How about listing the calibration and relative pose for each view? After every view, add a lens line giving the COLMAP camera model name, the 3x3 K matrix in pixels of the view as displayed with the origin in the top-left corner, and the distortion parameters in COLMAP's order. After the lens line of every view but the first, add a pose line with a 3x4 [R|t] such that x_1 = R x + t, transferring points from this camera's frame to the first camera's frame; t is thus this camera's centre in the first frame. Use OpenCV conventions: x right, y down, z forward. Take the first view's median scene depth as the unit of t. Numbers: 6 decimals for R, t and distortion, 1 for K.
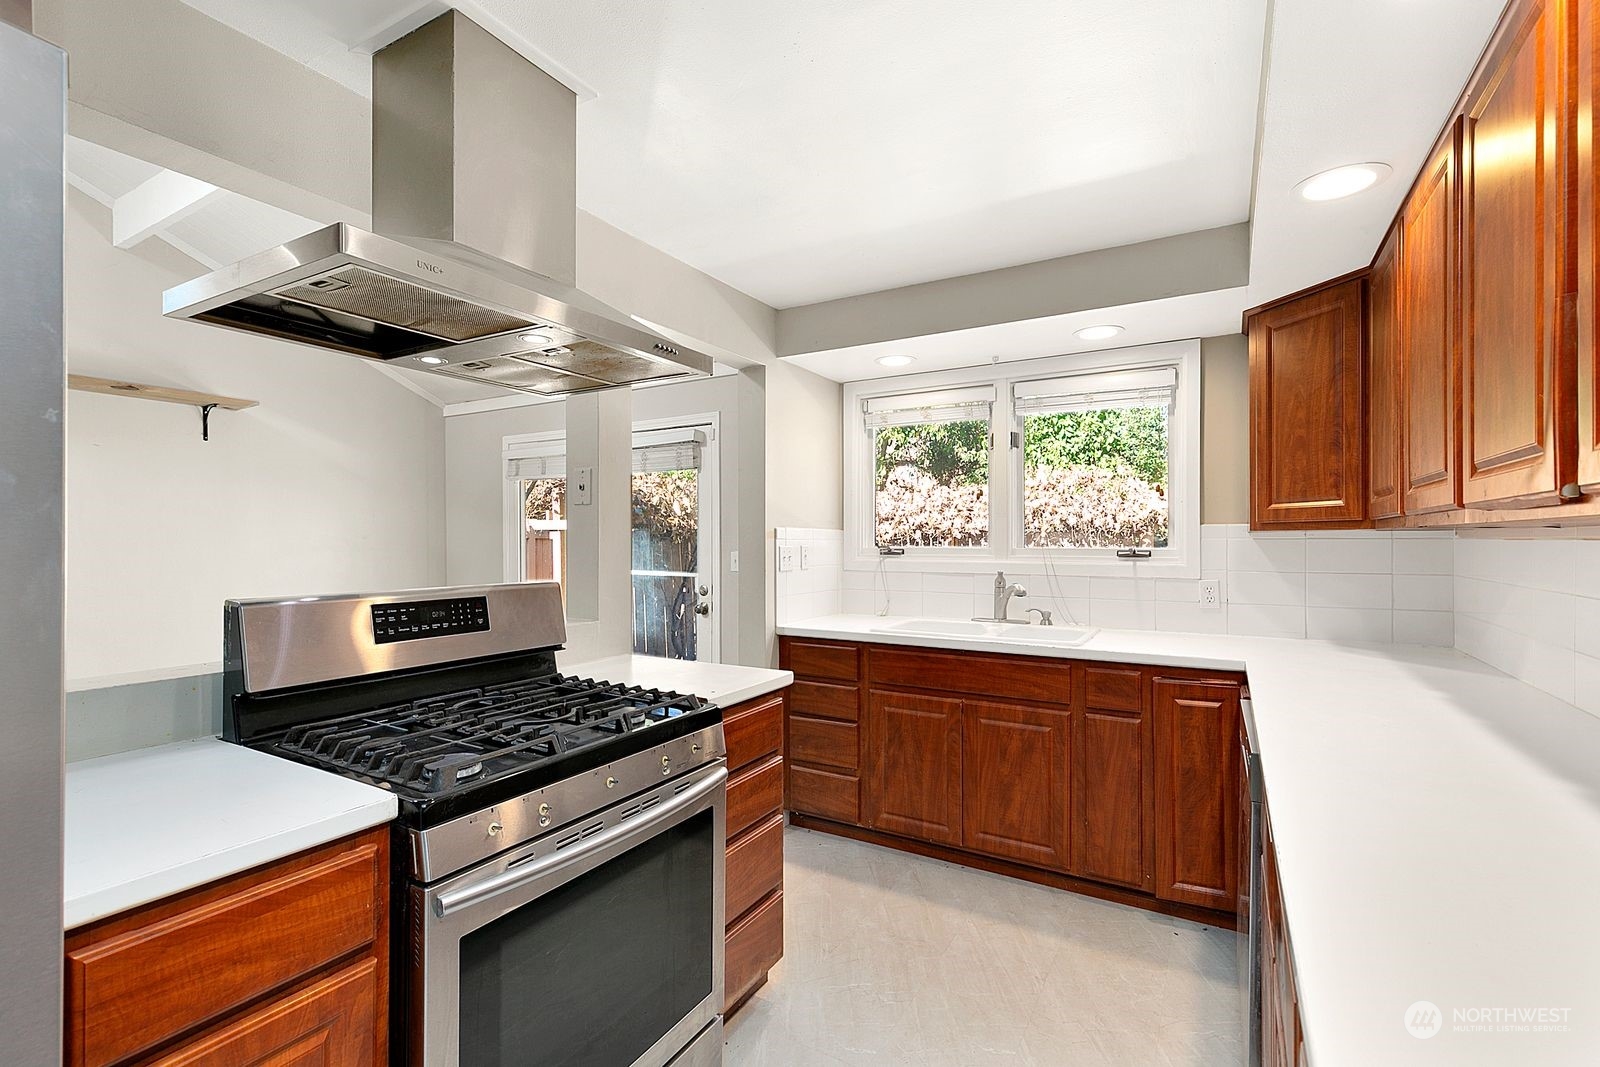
lens RADIAL K [[719.8, 0, 808.1], [0, 719.8, 539.1], [0, 0, 1]] dist [0.012436, -0.000593]
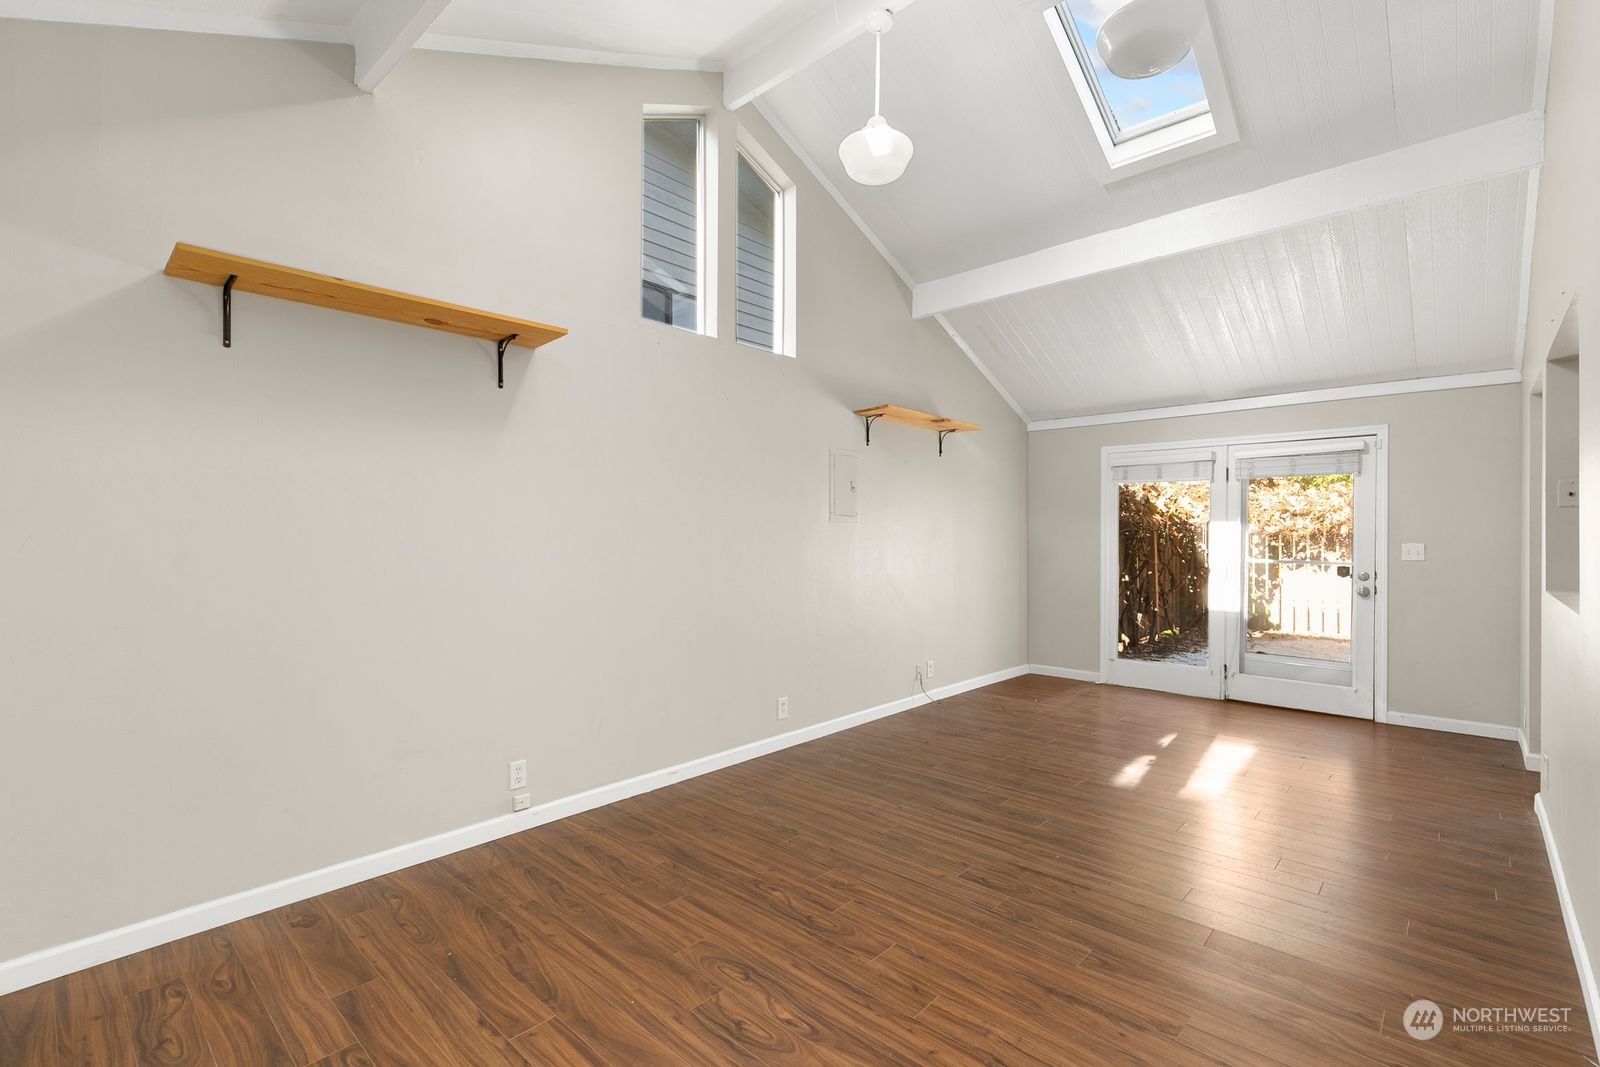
lens RADIAL K [[719.8, 0, 794.9], [0, 719.8, 530.3], [0, 0, 1]] dist [0.012436, -0.000593]
pose [[0.971884, 0.006163, -0.235379, -1.405717], [-0.007141, 0.999969, -0.003303, 0.013286], [0.235351, 0.004891, 0.971898, -0.676130]]
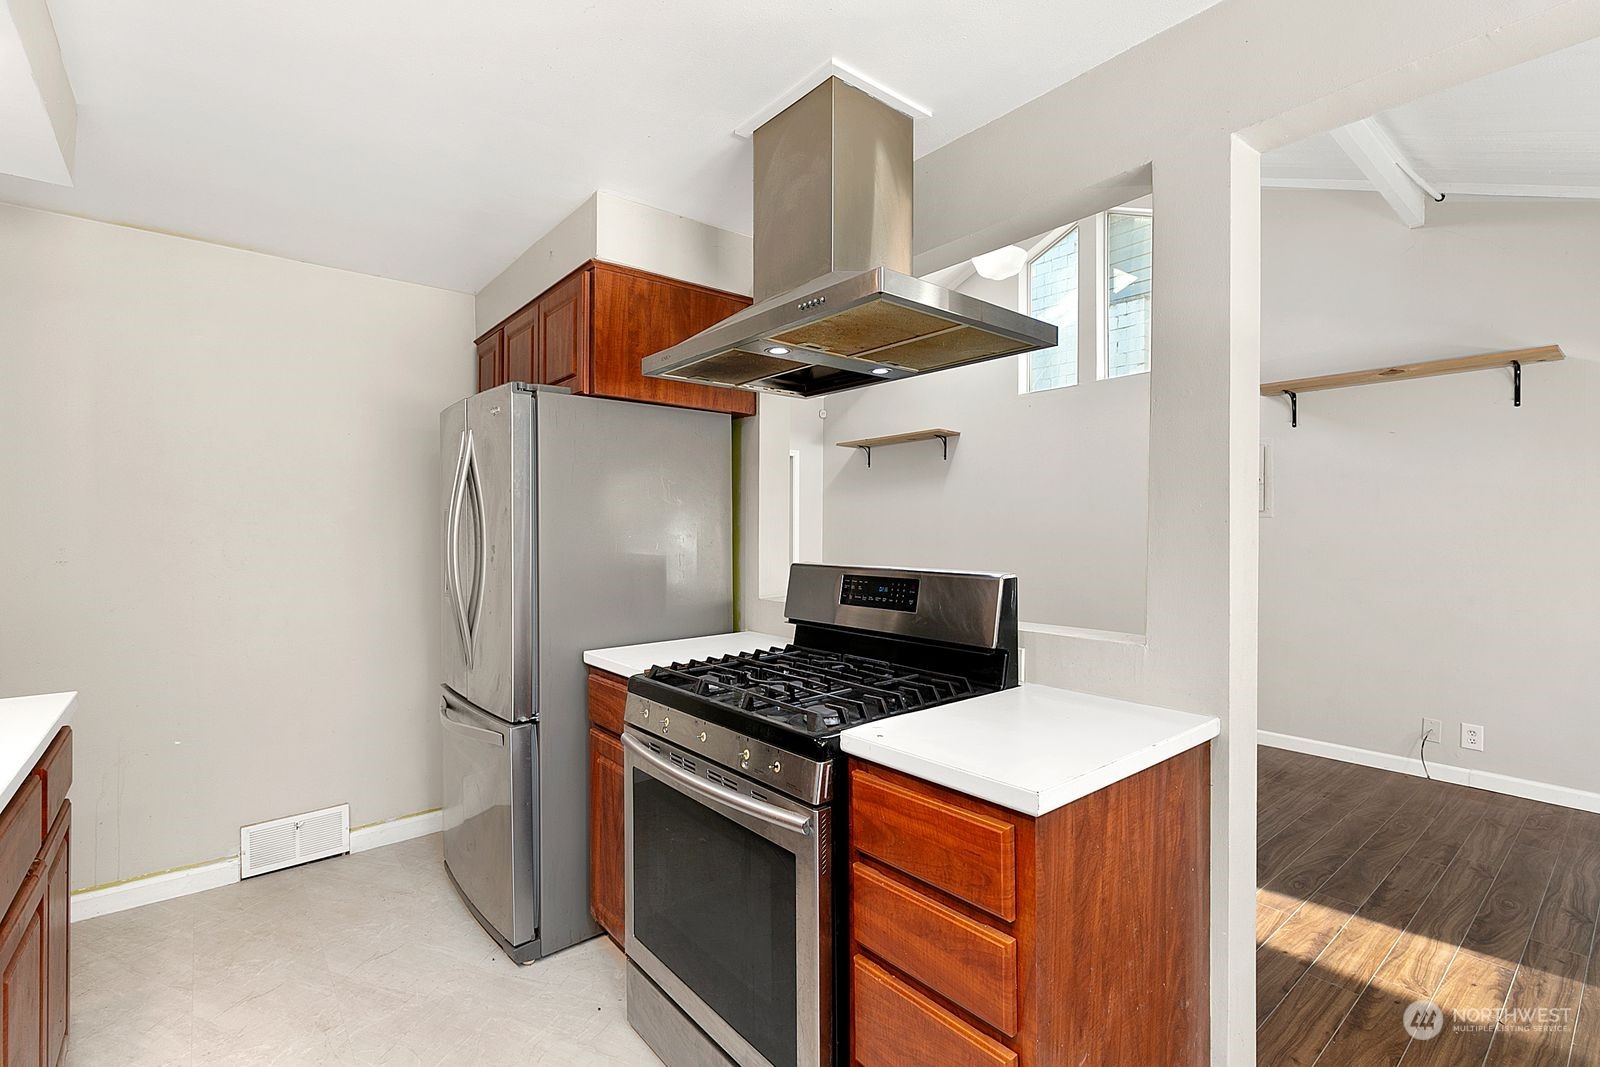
lens RADIAL K [[719.8, 0, 800.3], [0, 719.8, 538.6], [0, 0, 1]] dist [0.012436, -0.000593]
pose [[-0.354046, 0.011067, -0.935163, 0.441868], [0.005658, 0.999937, 0.009691, 0.007865], [0.935211, -0.001860, -0.354086, 0.931528]]
